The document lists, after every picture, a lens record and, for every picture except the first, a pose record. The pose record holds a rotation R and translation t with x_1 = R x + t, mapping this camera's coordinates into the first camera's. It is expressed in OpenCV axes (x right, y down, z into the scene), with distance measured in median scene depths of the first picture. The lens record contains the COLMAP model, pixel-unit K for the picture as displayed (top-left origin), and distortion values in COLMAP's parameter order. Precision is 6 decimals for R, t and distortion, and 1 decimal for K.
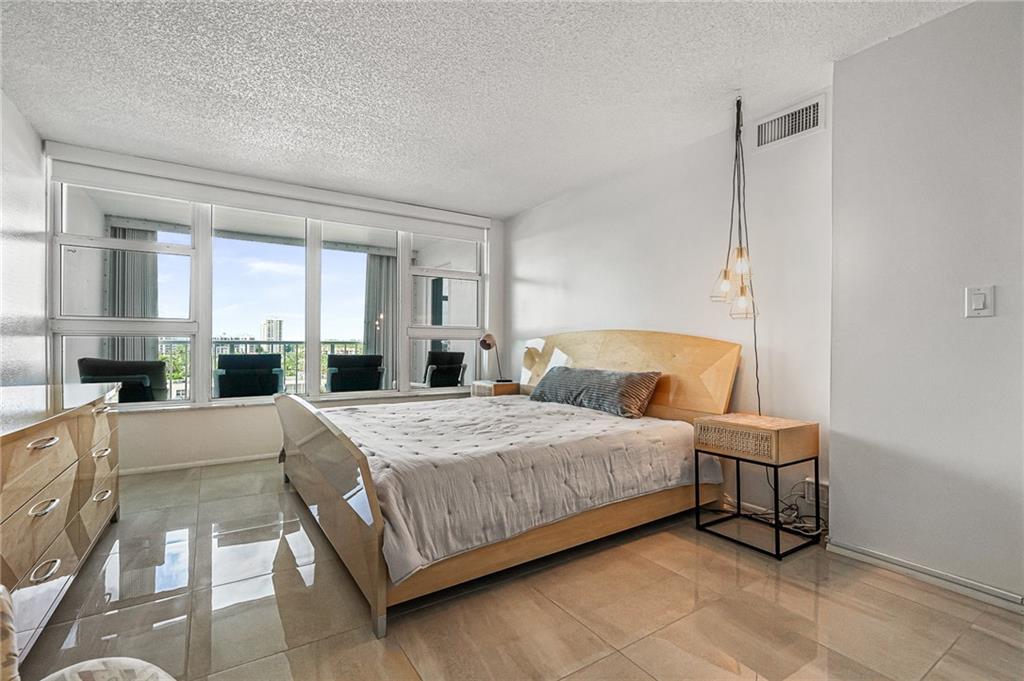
lens RADIAL K [[462.0, 0, 512.0], [0, 462.0, 340.5], [0, 0, 1]] dist [-0.001810, -0.000134]
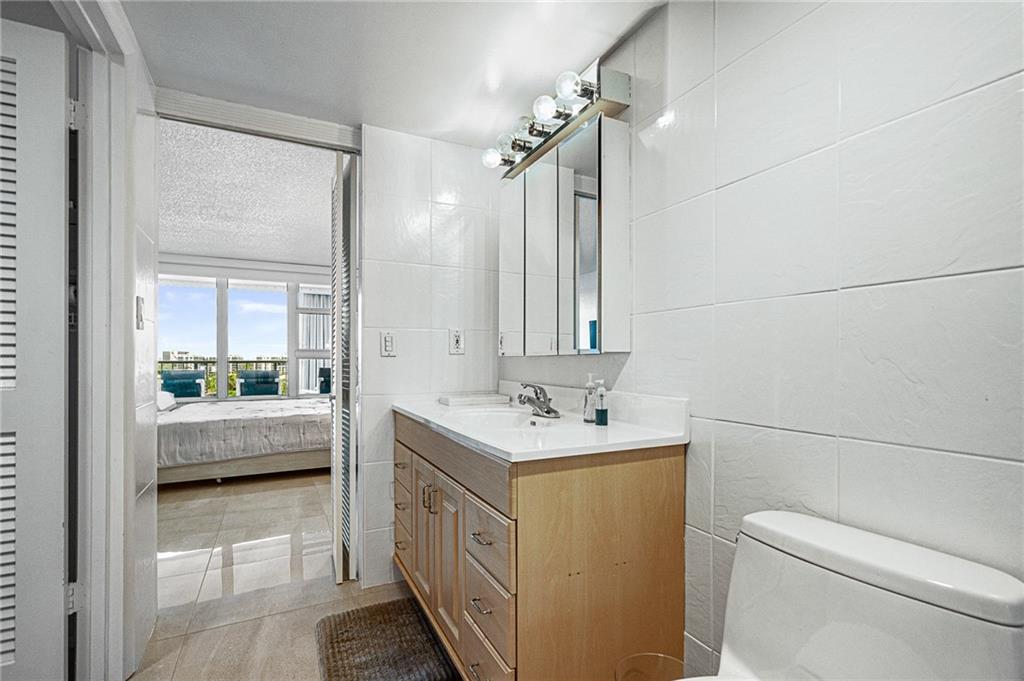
lens RADIAL K [[465.6, 0, 509.9], [0, 465.6, 358.0], [0, 0, 1]] dist [-0.000080, 0.000089]
pose [[0.993835, -0.006825, -0.110662, 0.822796], [0.006874, 0.999976, 0.000060, -0.001580], [0.110659, -0.000820, 0.993858, -0.472066]]
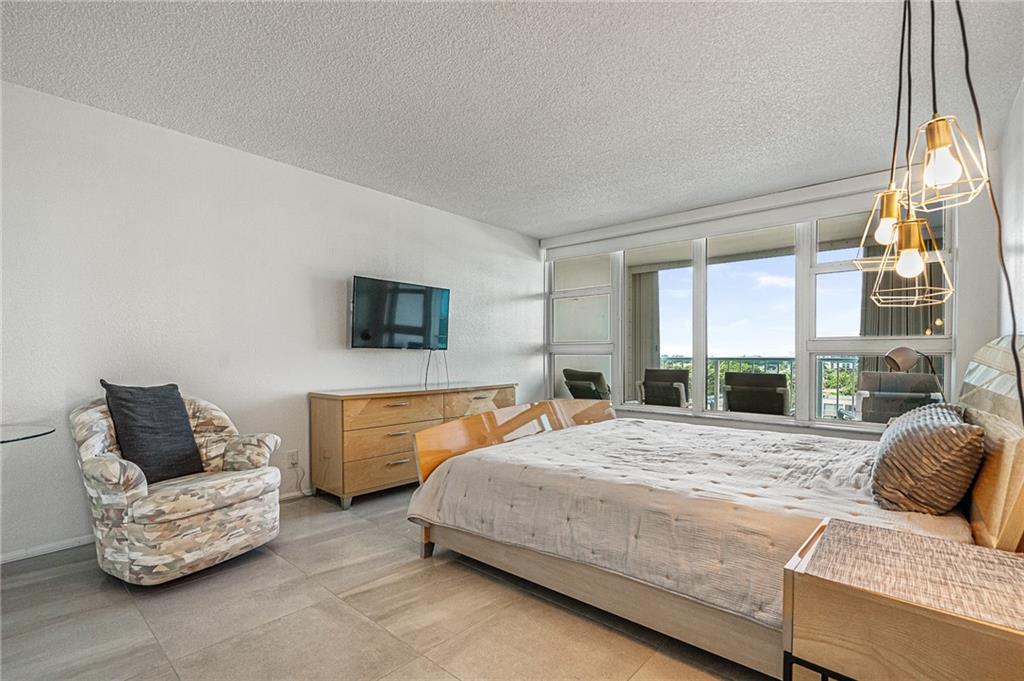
lens RADIAL K [[478.1, 0, 512.0], [0, 478.1, 340.5], [0, 0, 1]] dist [0.000008, 0.000410]
pose [[0.264707, -0.032027, -0.963797, 0.624172], [0.002376, 0.999467, -0.032560, -0.004277], [0.964326, 0.006329, 0.264642, 0.412738]]
